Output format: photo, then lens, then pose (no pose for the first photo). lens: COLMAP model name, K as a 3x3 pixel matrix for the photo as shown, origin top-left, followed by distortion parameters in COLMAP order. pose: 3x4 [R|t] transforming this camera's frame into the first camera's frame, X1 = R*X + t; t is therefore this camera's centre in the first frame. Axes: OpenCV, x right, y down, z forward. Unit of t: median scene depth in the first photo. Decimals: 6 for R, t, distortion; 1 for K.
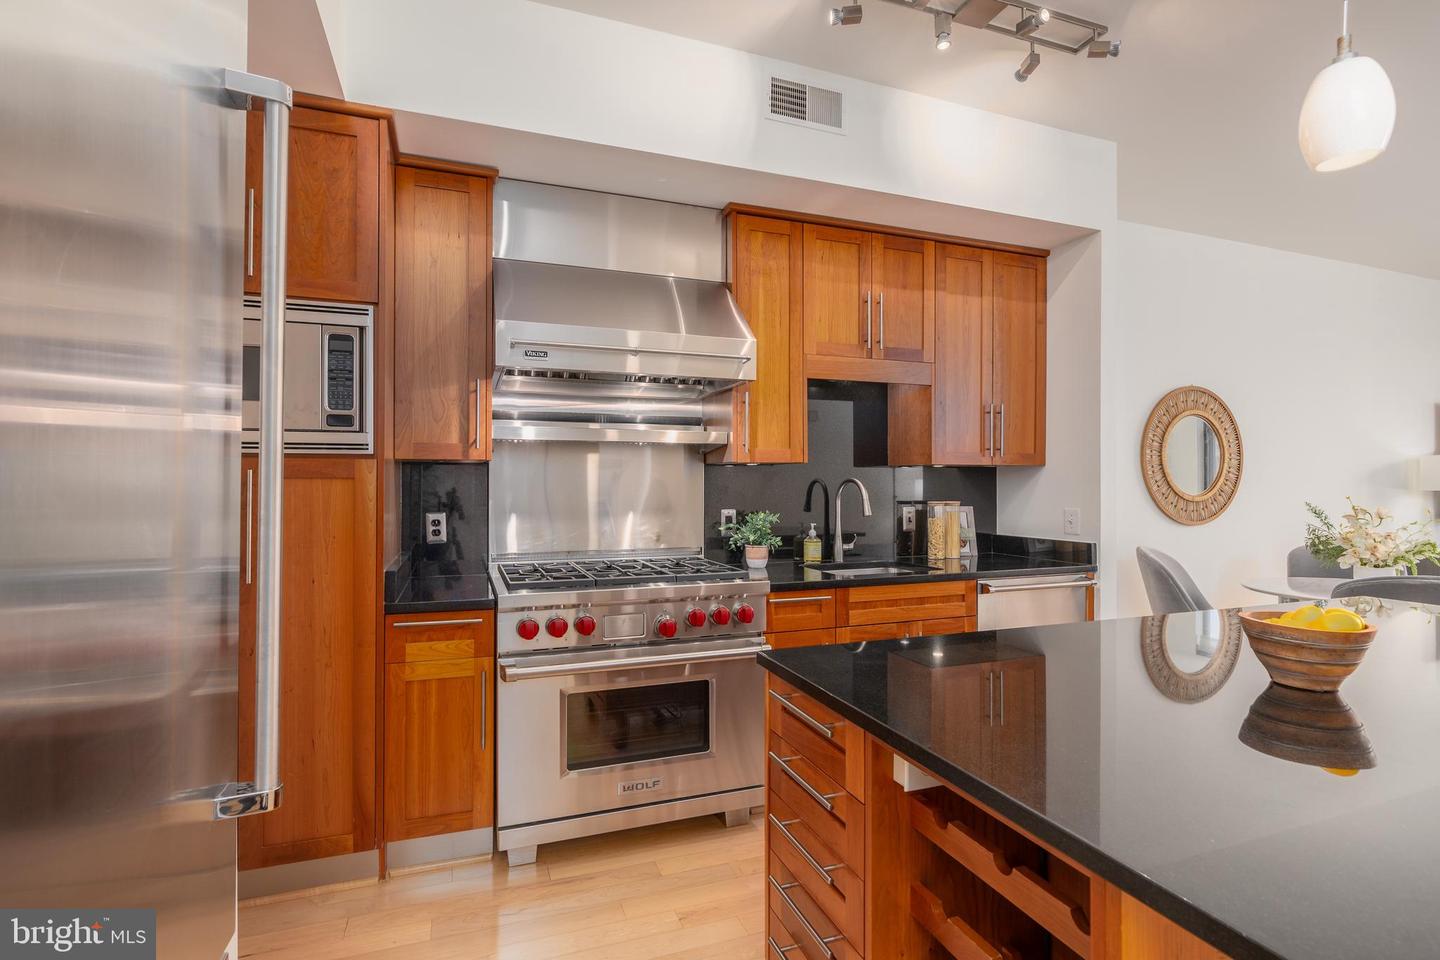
lens RADIAL K [[668.4, 0, 691.2], [0, 668.4, 468.3], [0, 0, 1]] dist [0.001959, -0.000473]
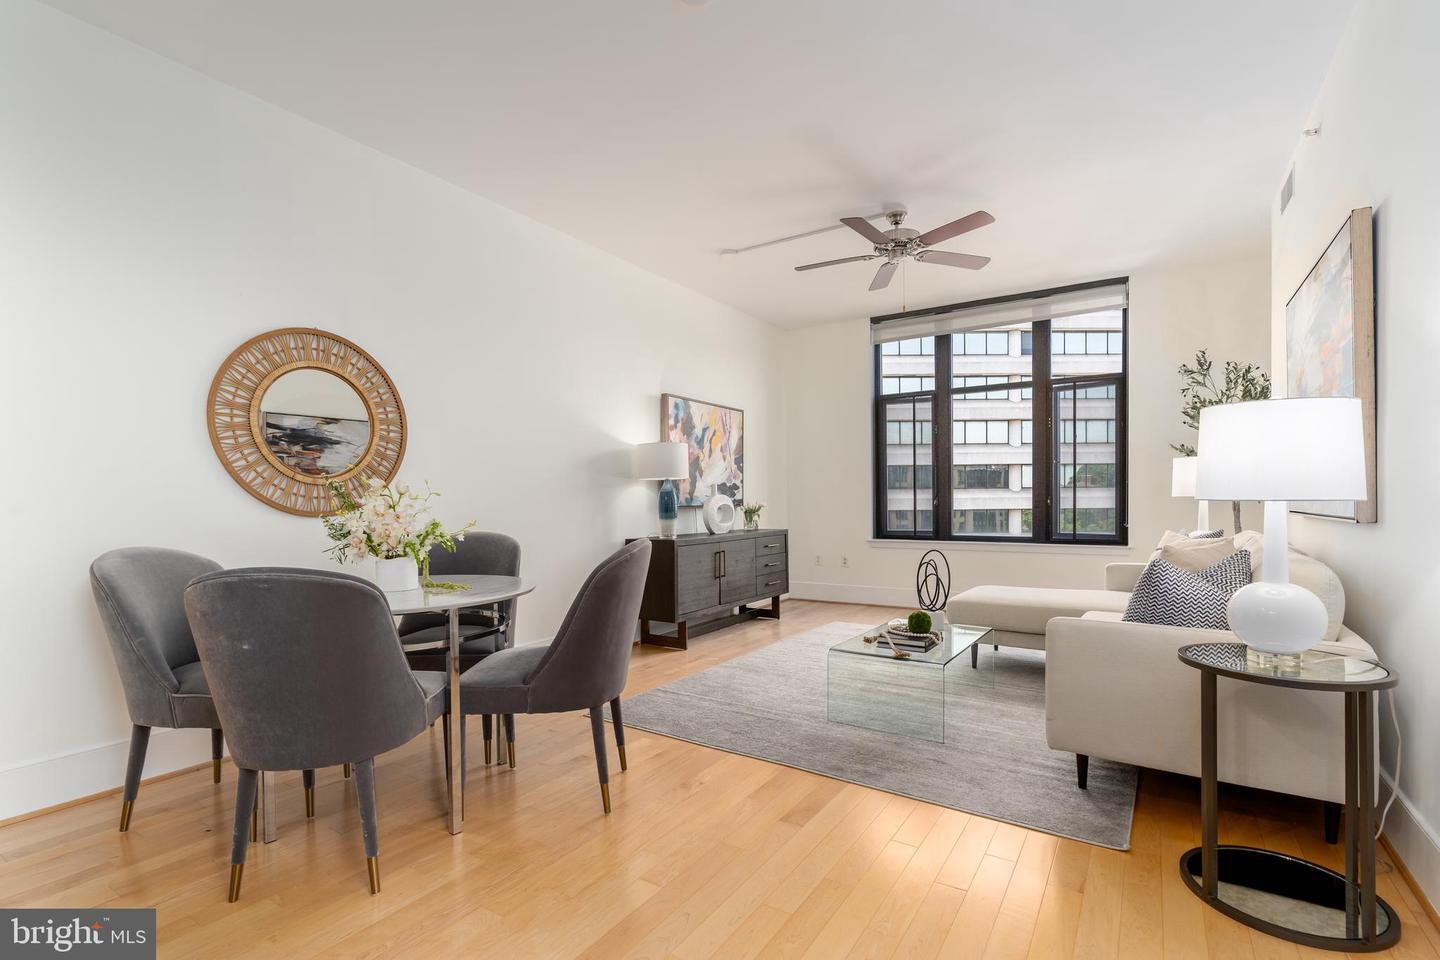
lens RADIAL K [[668.4, 0, 717.7], [0, 668.4, 512.4], [0, 0, 1]] dist [0.001959, -0.000473]
pose [[0.789325, -0.020412, 0.613636, 0.915444], [-0.004367, 0.999235, 0.038857, 0.070665], [-0.613960, -0.033350, 0.788633, 0.197688]]
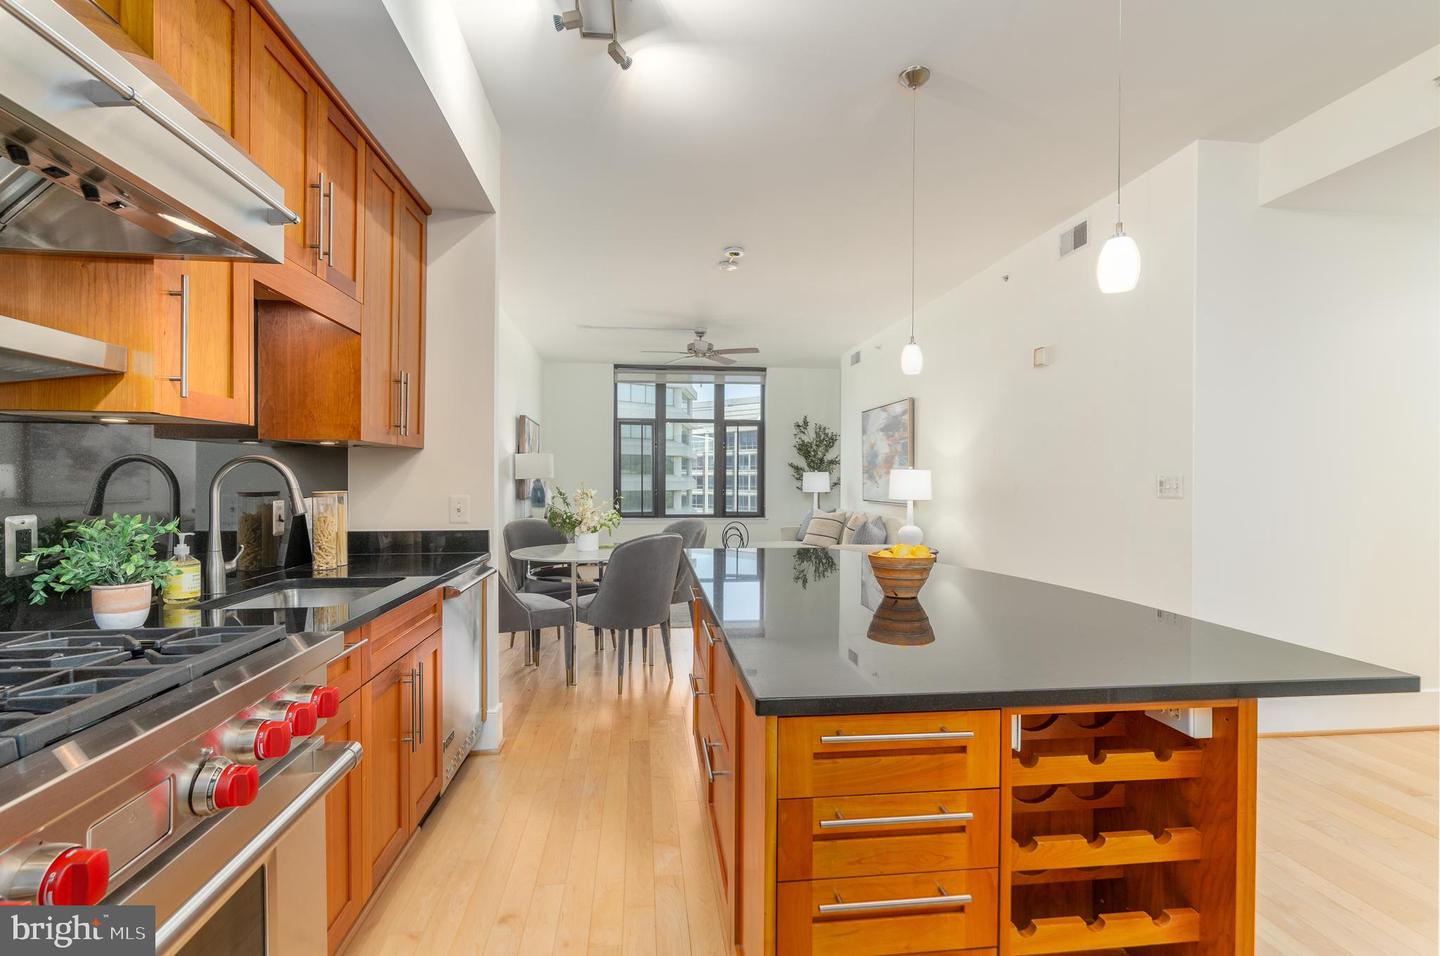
lens RADIAL K [[668.4, 0, 720.3], [0, 668.4, 486.8], [0, 0, 1]] dist [0.001959, -0.000473]
pose [[0.222475, -0.012794, 0.974854, -0.277735], [-0.022848, 0.999571, 0.018333, 0.023106], [-0.974671, -0.026352, 0.222088, 0.434787]]
